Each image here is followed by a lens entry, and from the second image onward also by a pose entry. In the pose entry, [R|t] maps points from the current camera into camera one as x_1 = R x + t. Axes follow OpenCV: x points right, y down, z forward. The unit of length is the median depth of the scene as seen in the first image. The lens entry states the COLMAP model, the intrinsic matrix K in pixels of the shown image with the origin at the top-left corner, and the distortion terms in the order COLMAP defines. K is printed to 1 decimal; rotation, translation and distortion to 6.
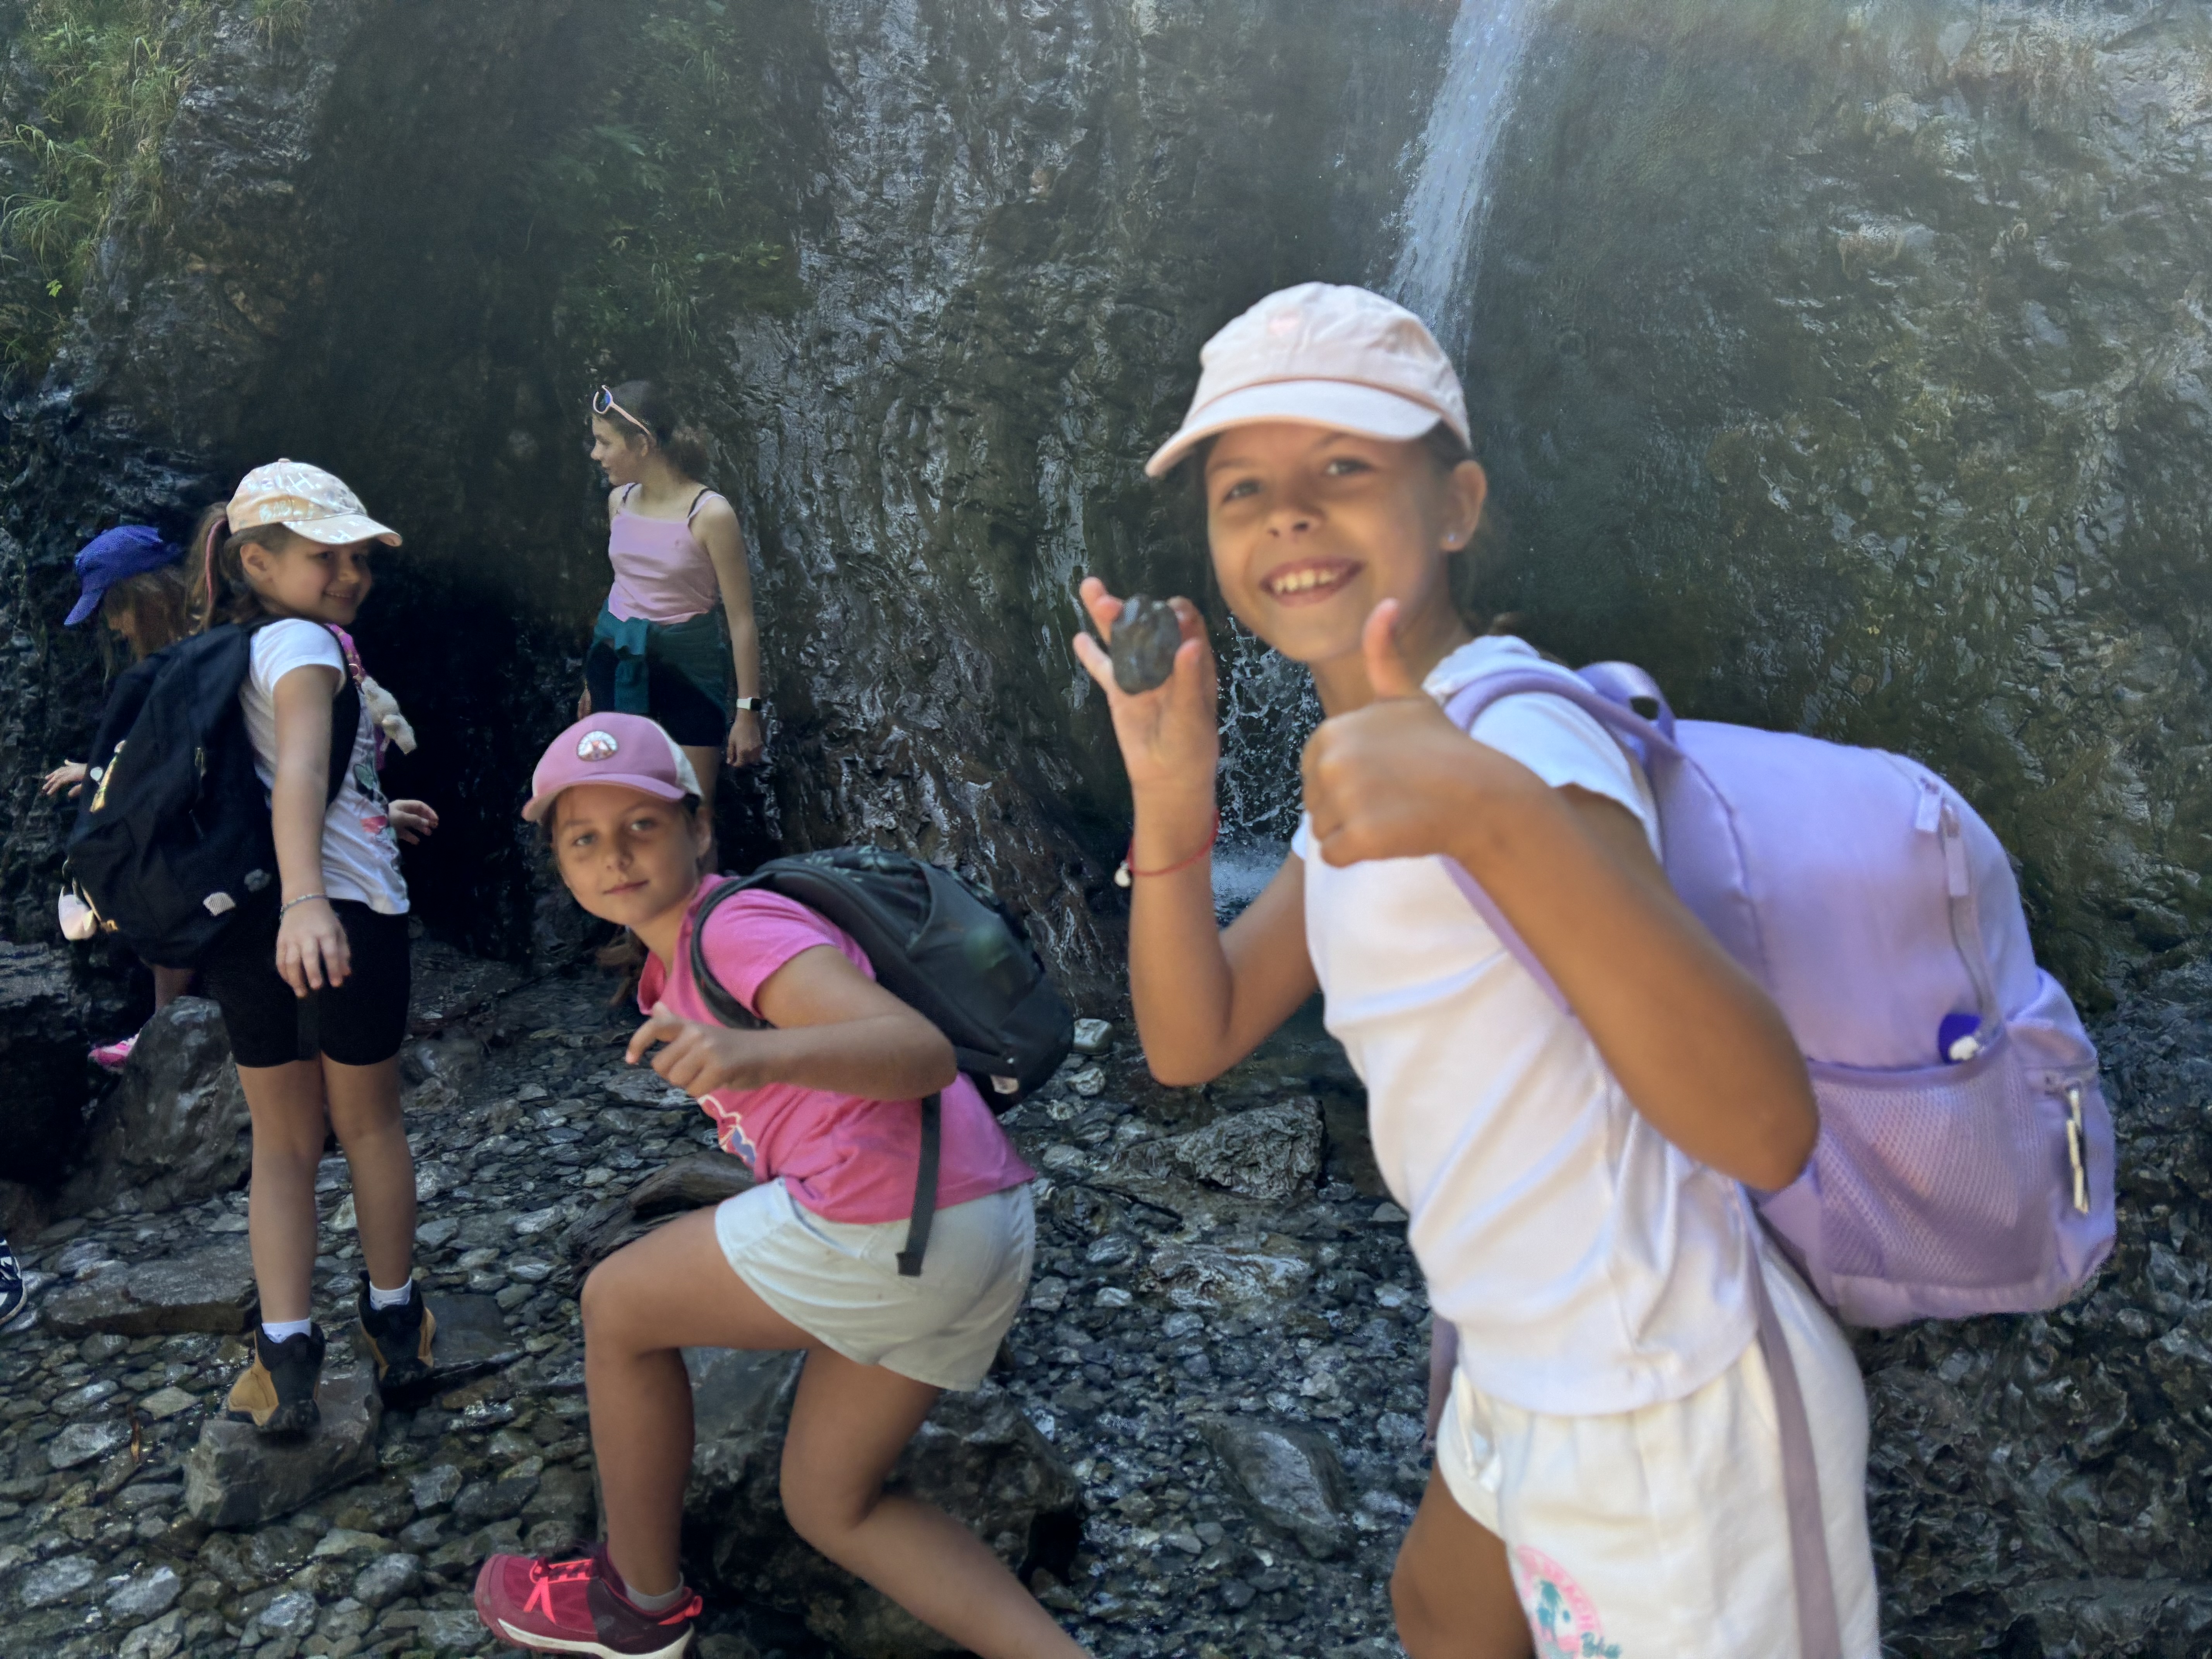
lens RADIAL K [[1656.3, 0, 1115.0], [0, 1656.3, 827.4], [0, 0, 1]] dist [0.054566, -0.063730]
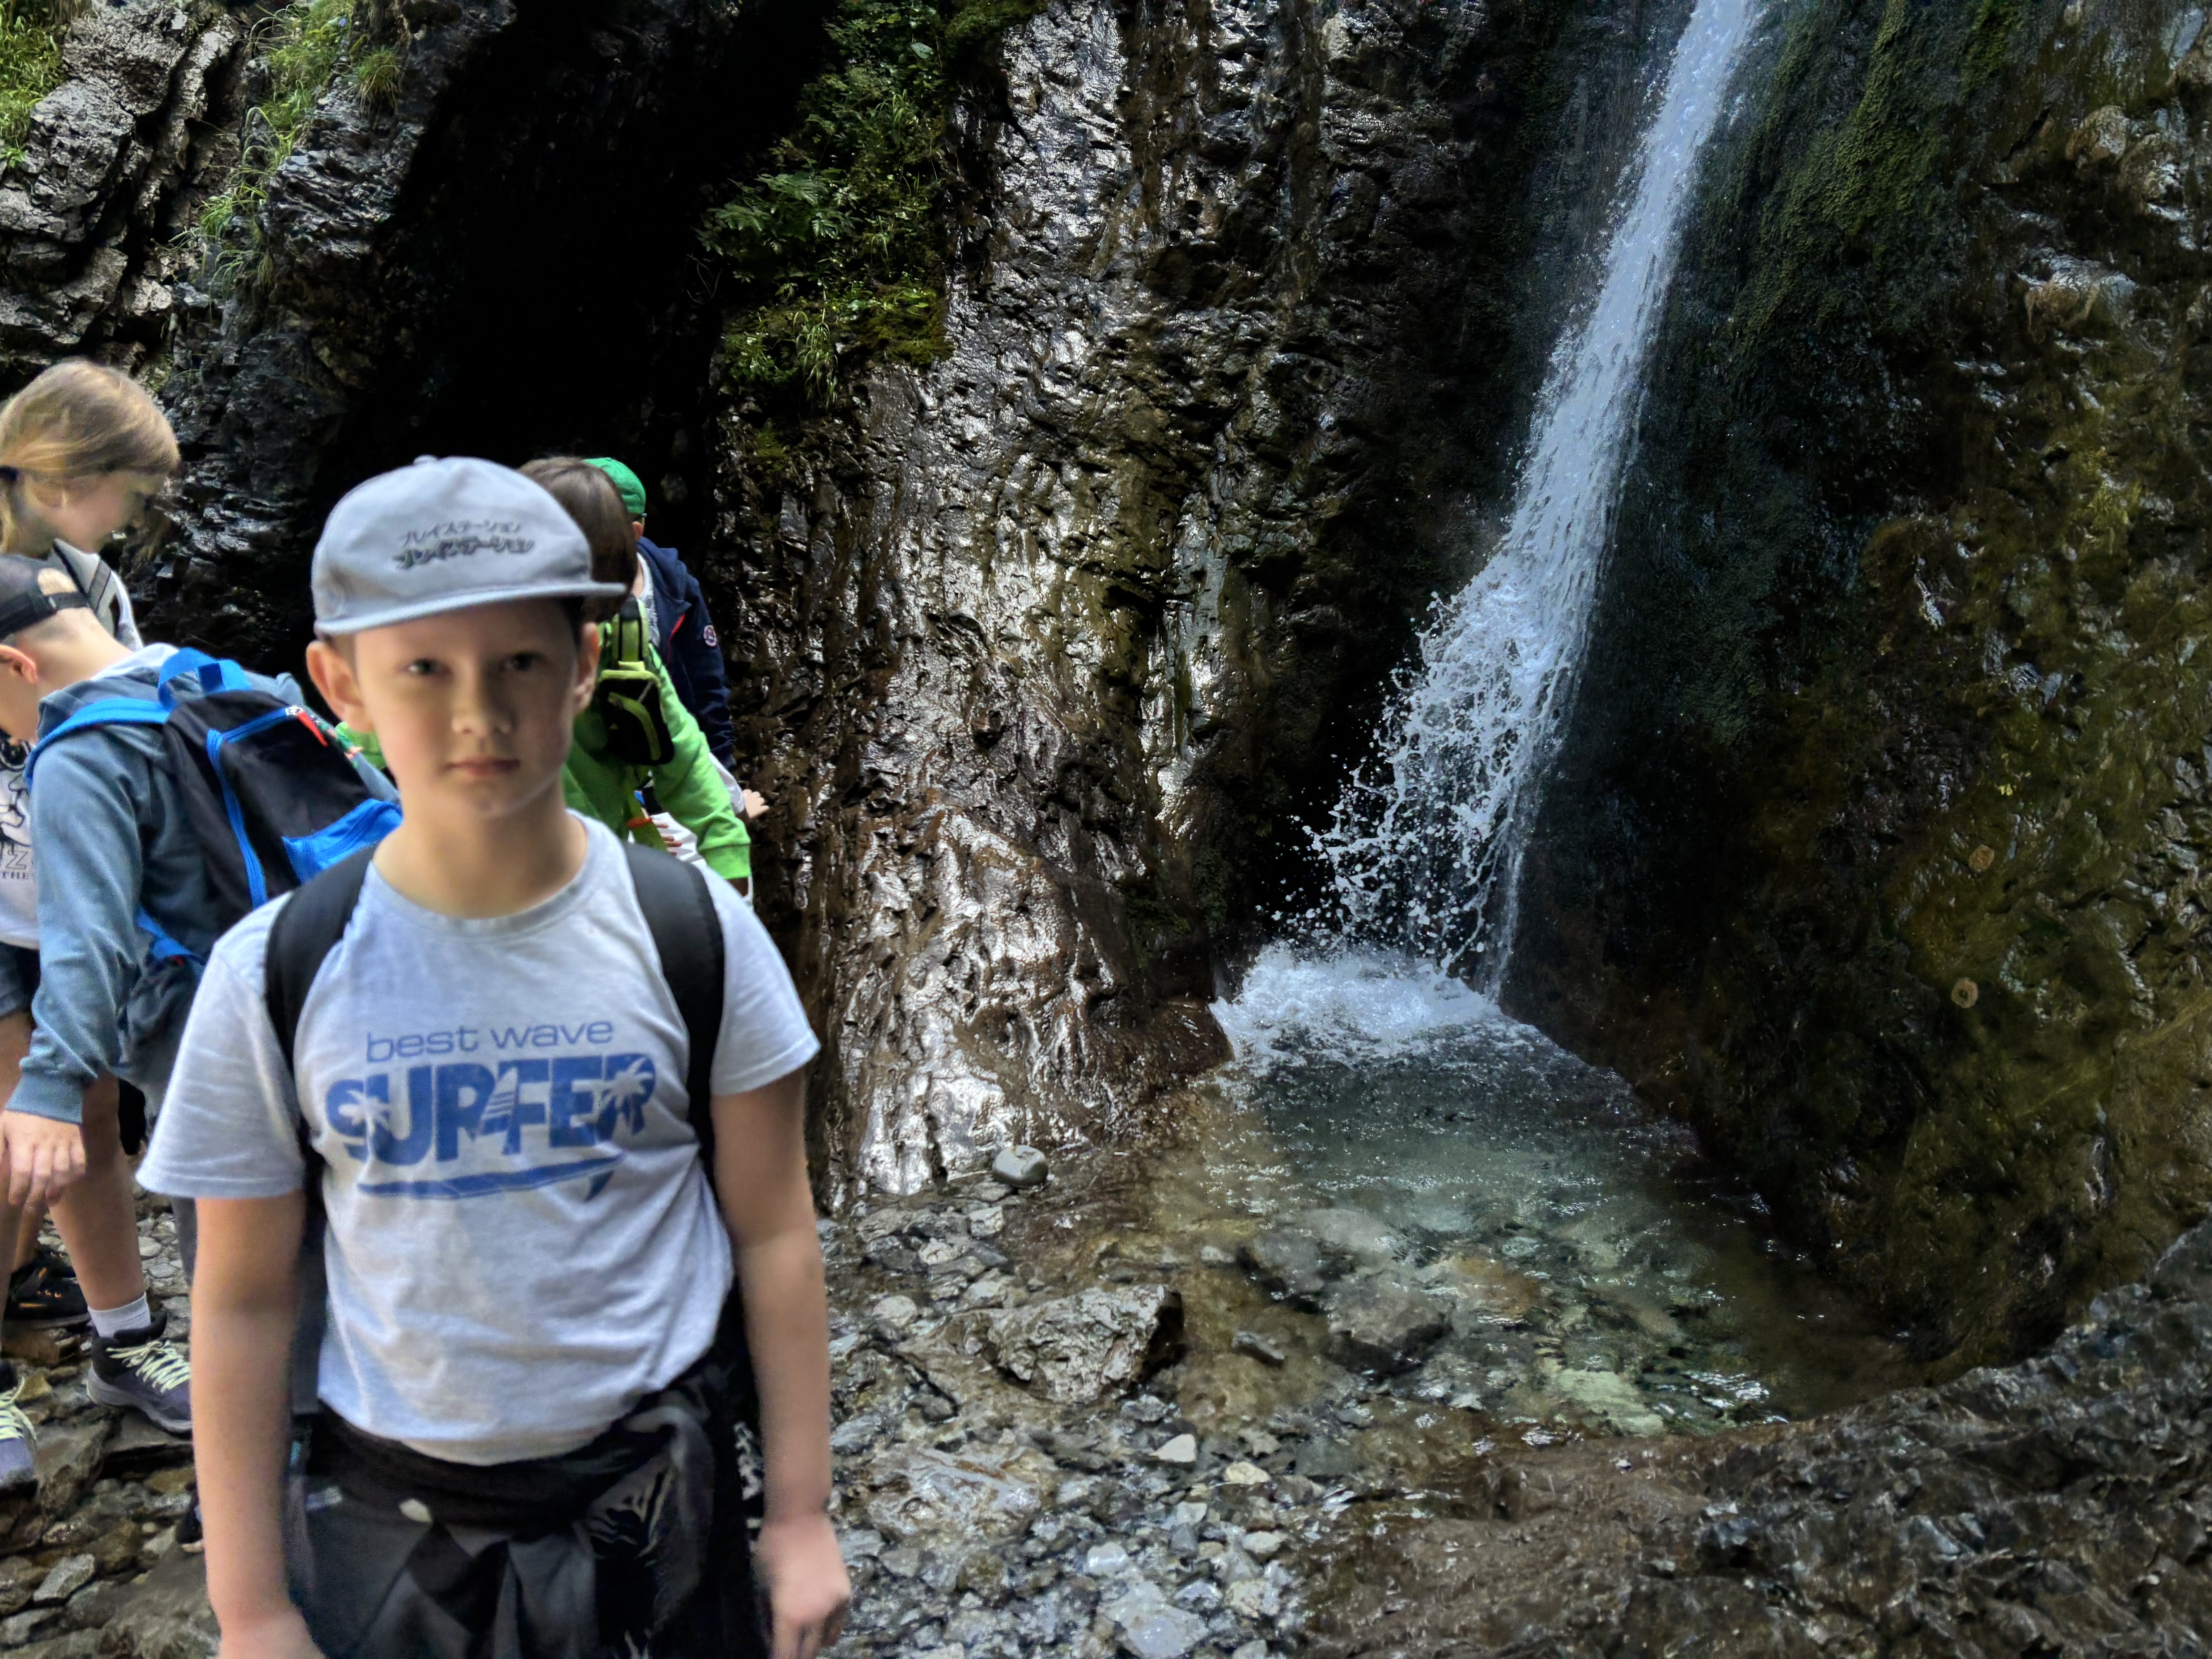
lens RADIAL K [[1656.3, 0, 1111.2], [0, 1656.3, 850.0], [0, 0, 1]] dist [0.054566, -0.063730]
pose [[0.959693, 0.086018, -0.267563, 0.197221], [-0.085686, 0.996238, 0.012941, -0.048030], [0.267670, 0.010507, 0.963453, 0.097762]]
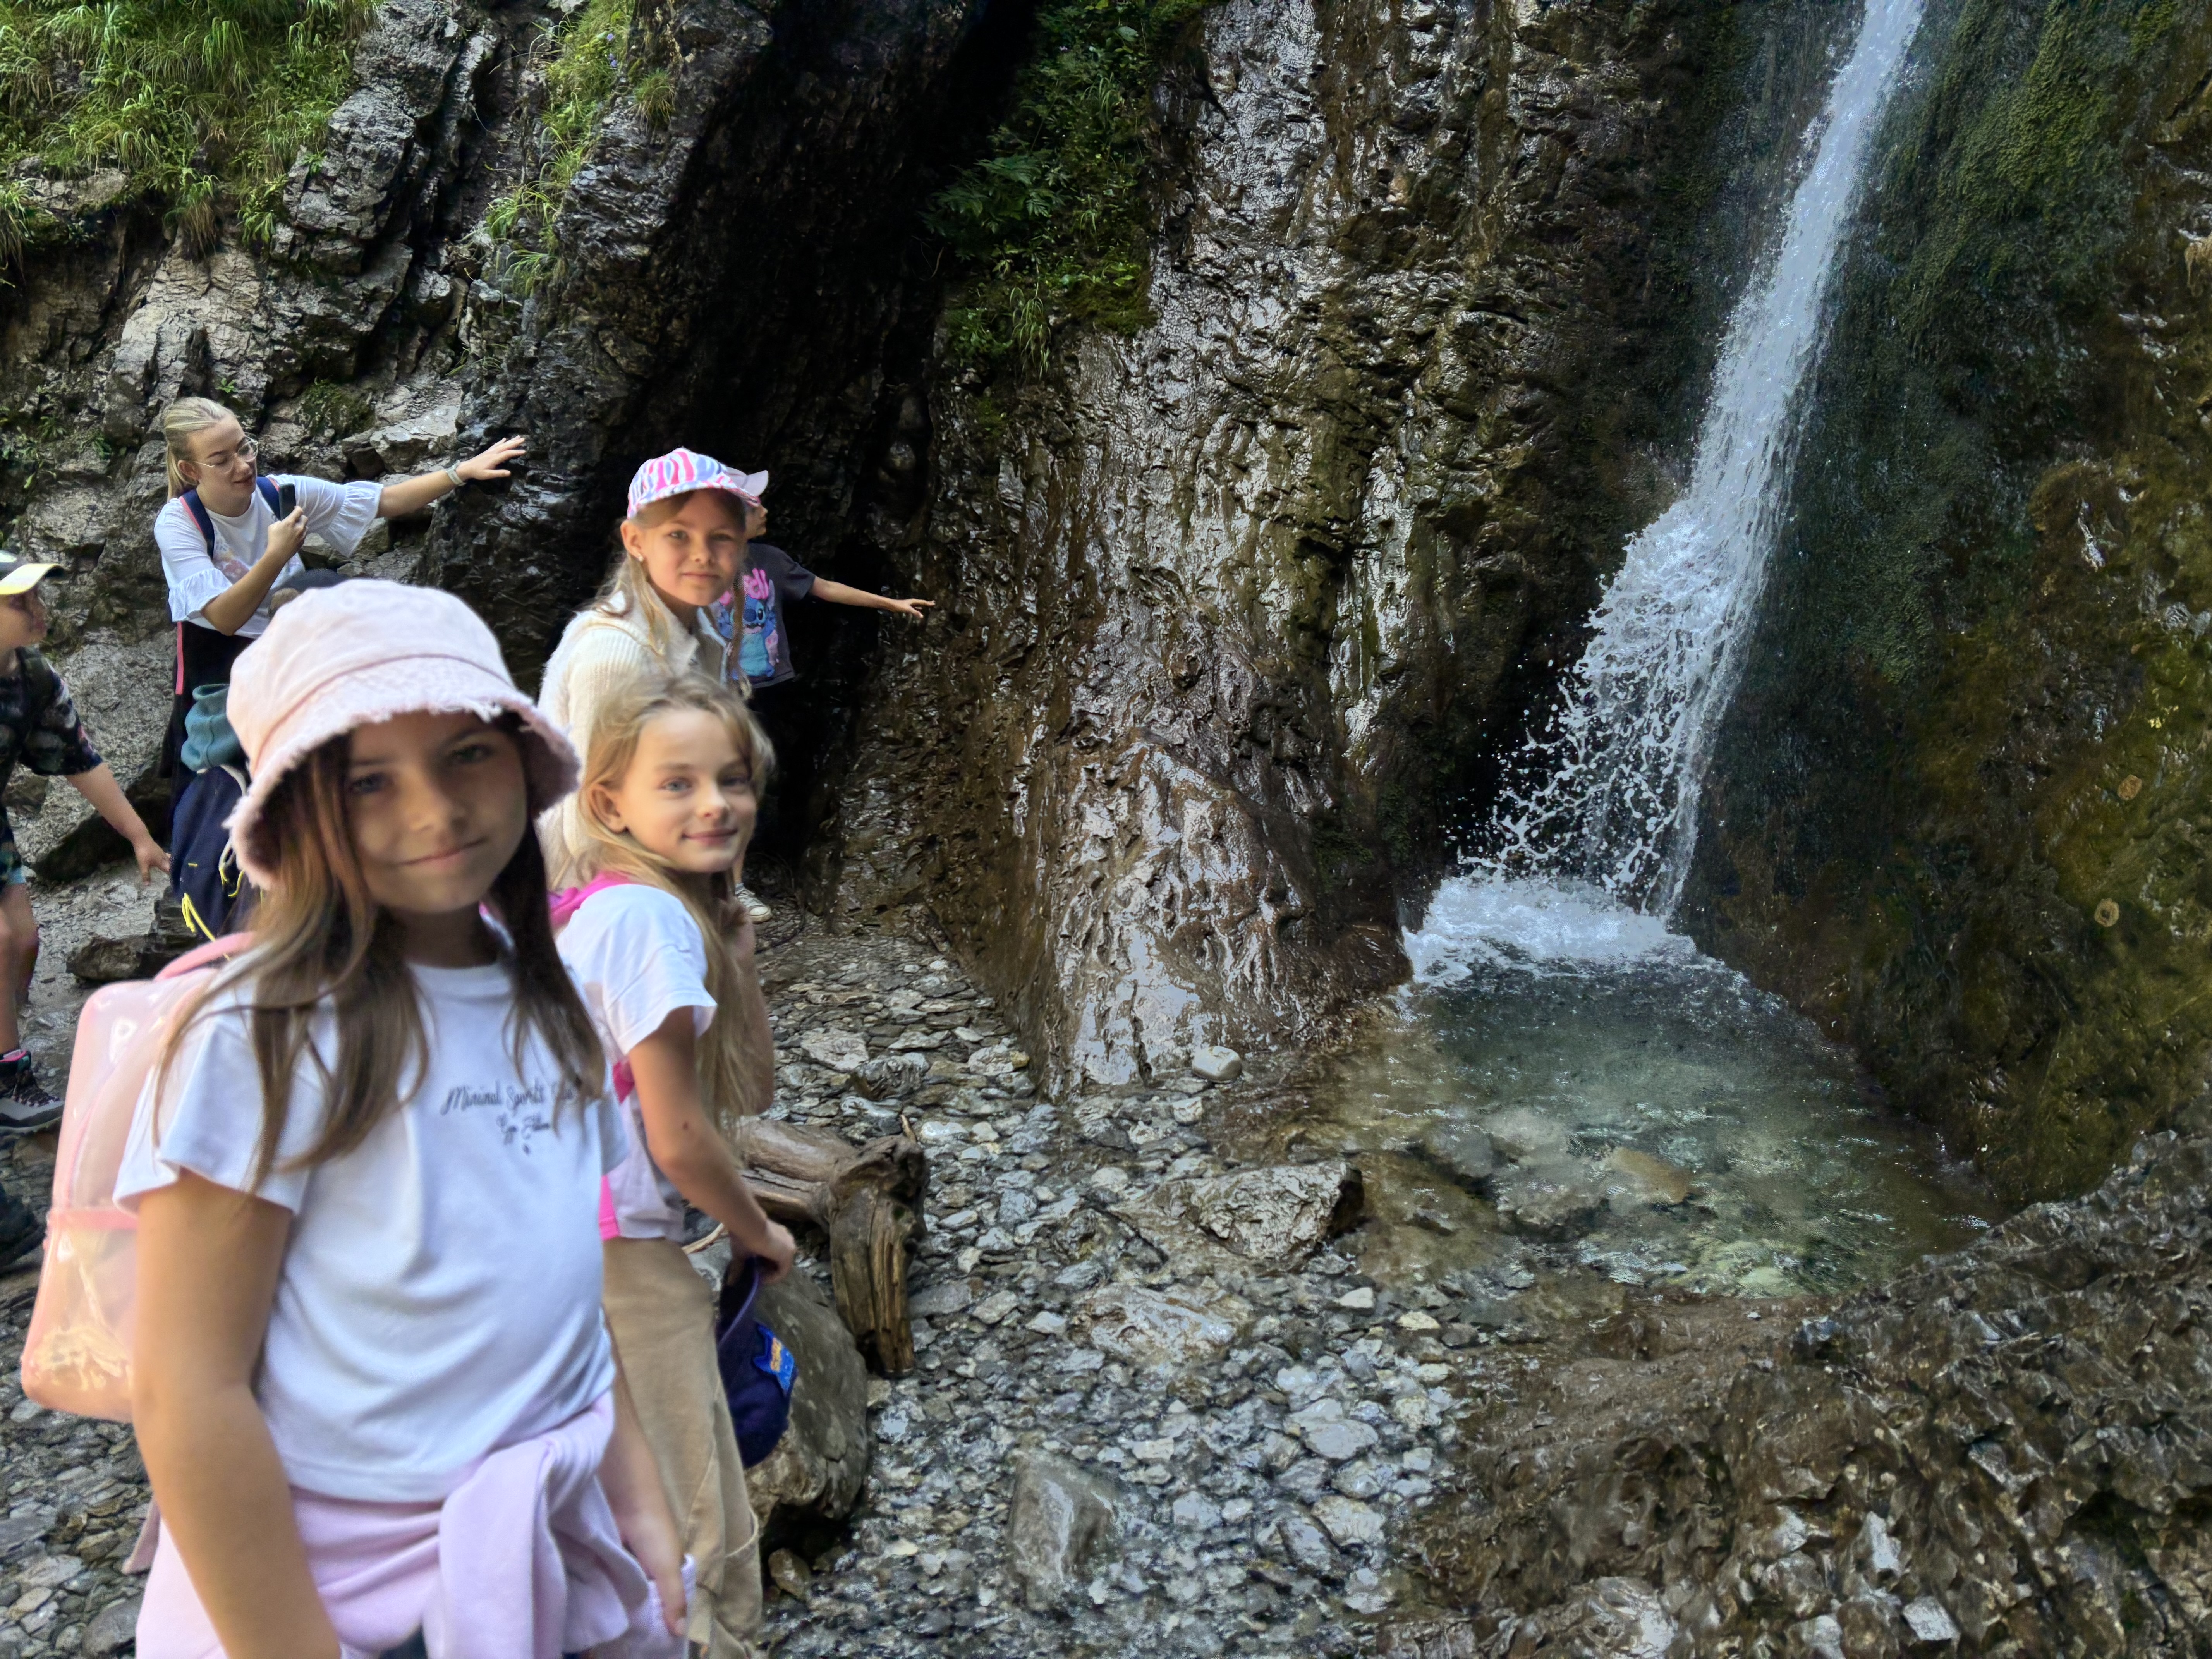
lens RADIAL K [[1656.3, 0, 1106.3], [0, 1656.3, 832.4], [0, 0, 1]] dist [0.054566, -0.063730]
pose [[0.921781, 0.097565, -0.375235, 0.218252], [-0.087199, 0.995194, 0.044554, -0.041694], [0.377779, -0.008349, 0.925858, 0.023570]]
